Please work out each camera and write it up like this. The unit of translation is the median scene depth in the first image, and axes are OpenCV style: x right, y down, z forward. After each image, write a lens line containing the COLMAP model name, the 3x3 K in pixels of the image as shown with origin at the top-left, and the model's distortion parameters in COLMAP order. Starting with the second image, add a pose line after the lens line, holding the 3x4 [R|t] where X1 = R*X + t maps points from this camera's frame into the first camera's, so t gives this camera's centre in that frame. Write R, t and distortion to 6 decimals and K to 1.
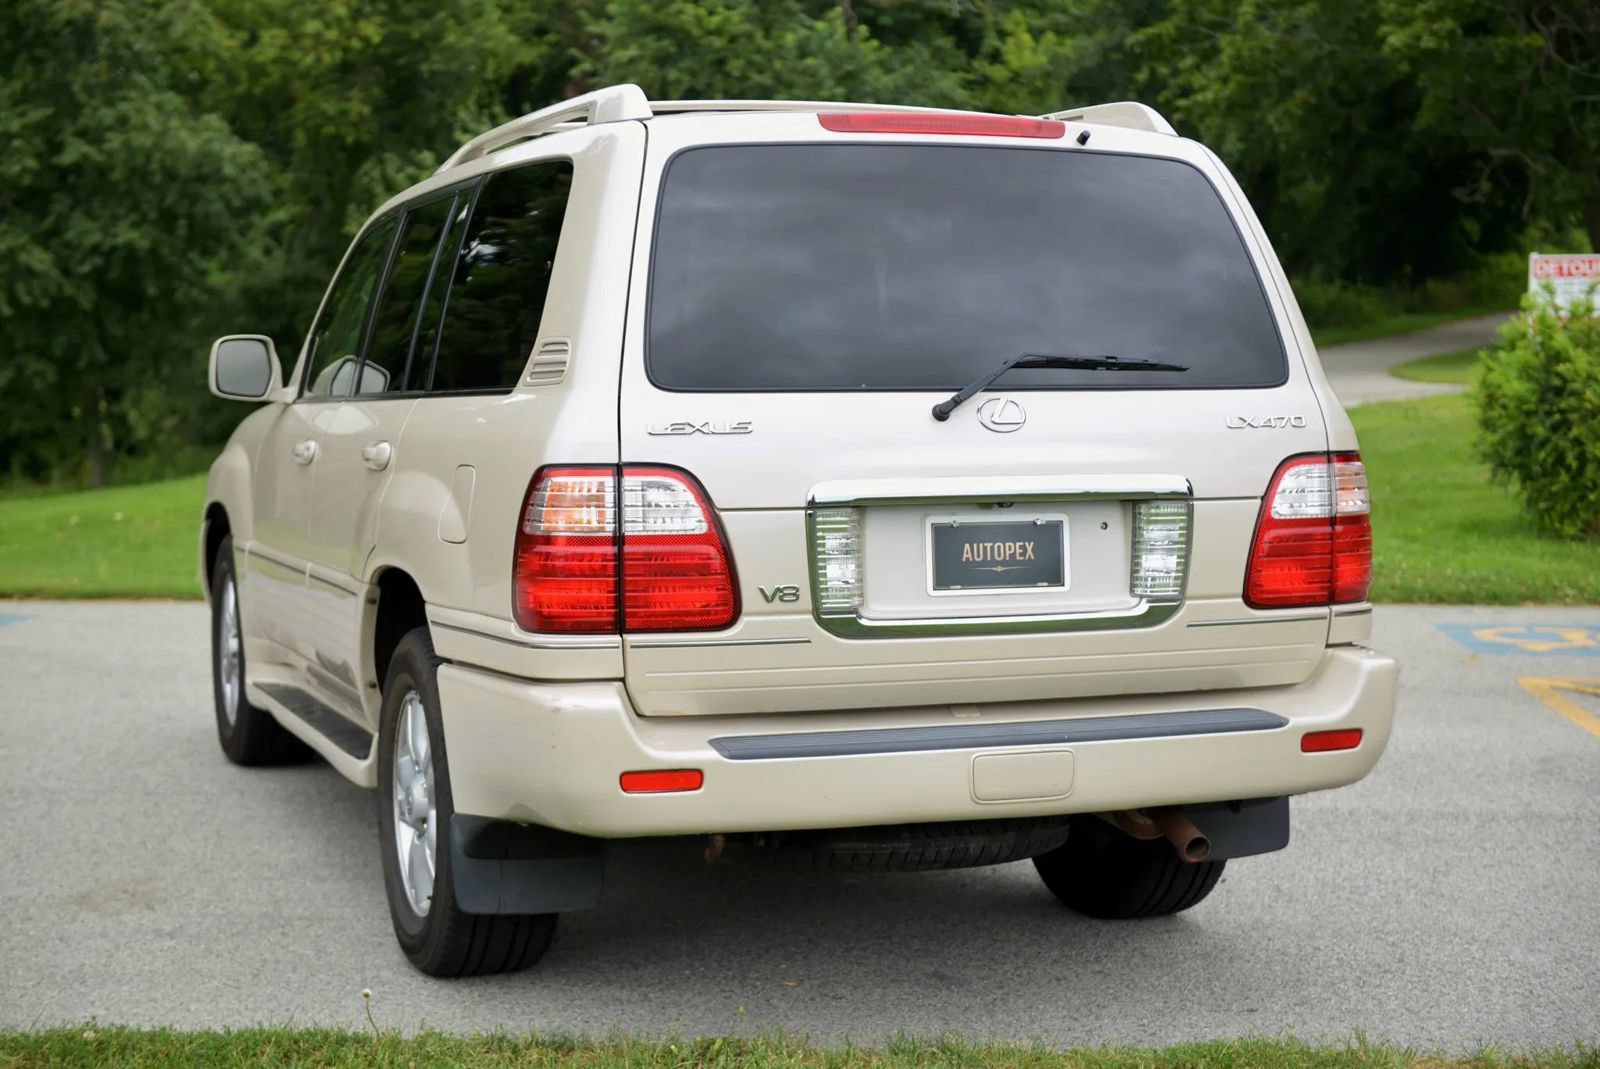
lens RADIAL K [[2533.1, 0, 800.0], [0, 2533.1, 534.5], [0, 0, 1]] dist [0.012797, 0.070612]
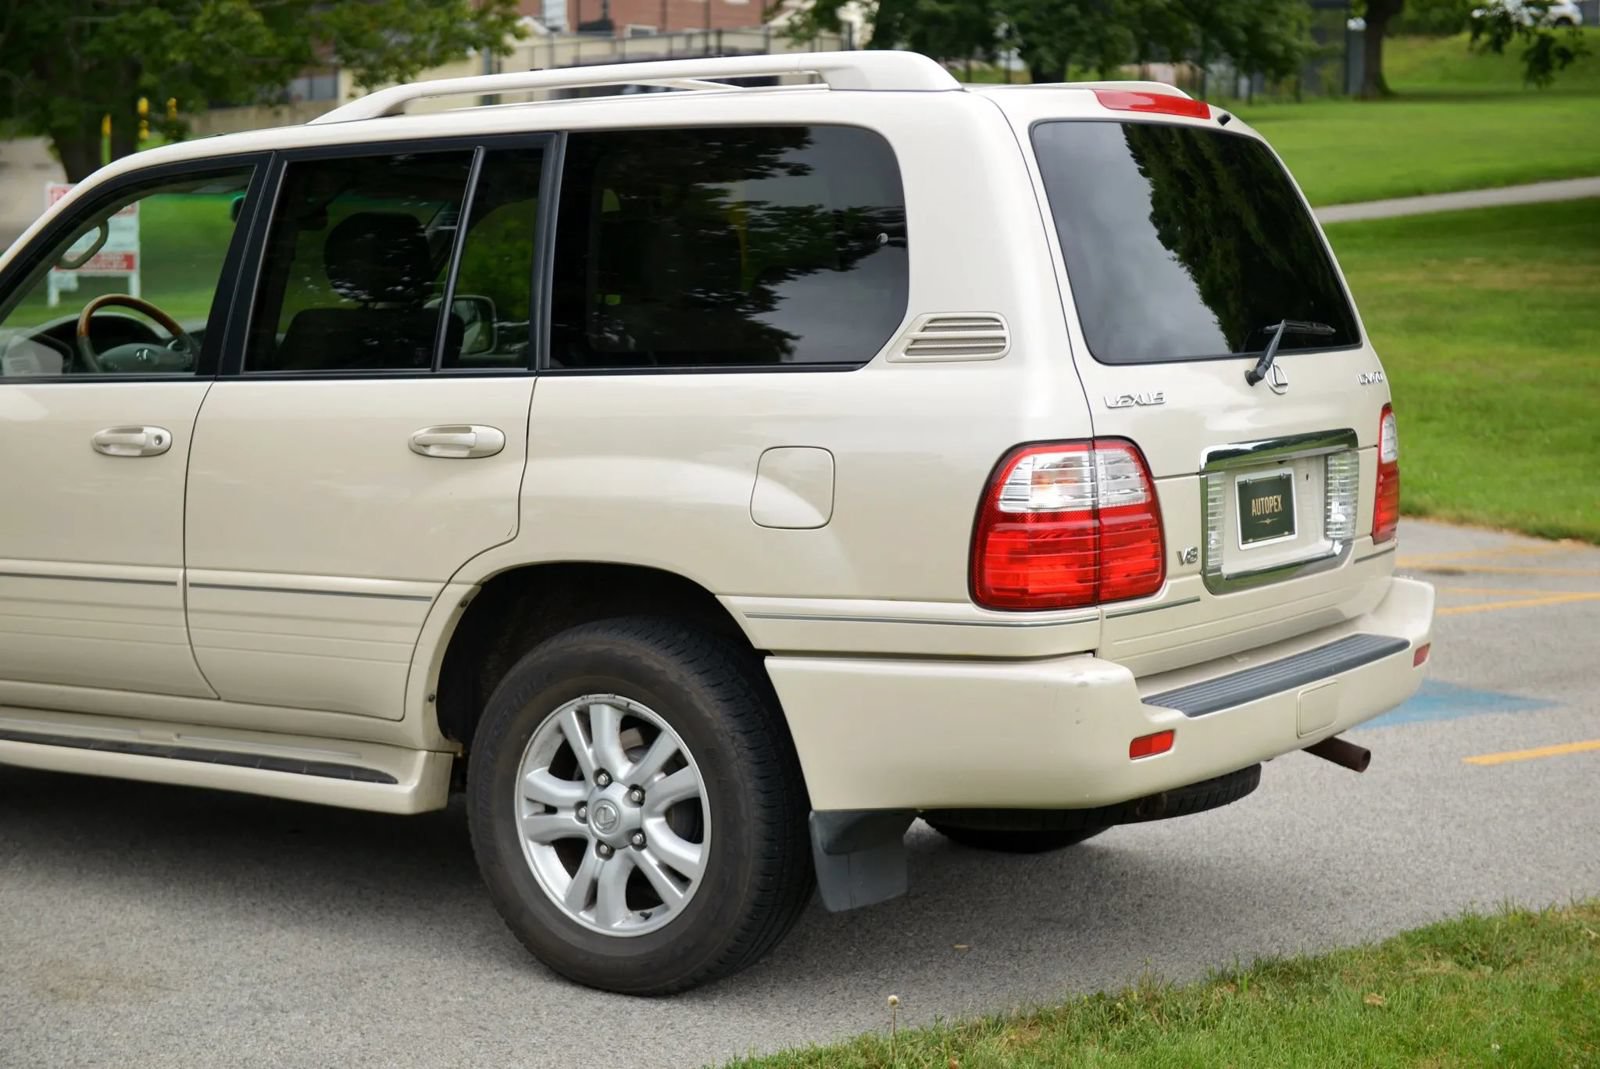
lens RADIAL K [[2710.7, 0, 800.0], [0, 2710.7, 534.5], [0, 0, 1]] dist [0.015658, 0.012365]
pose [[0.805689, -0.061266, 0.589161, -0.740682], [0.048963, 0.998121, 0.036835, -0.032198], [-0.590311, -0.000831, 0.807175, 0.179544]]
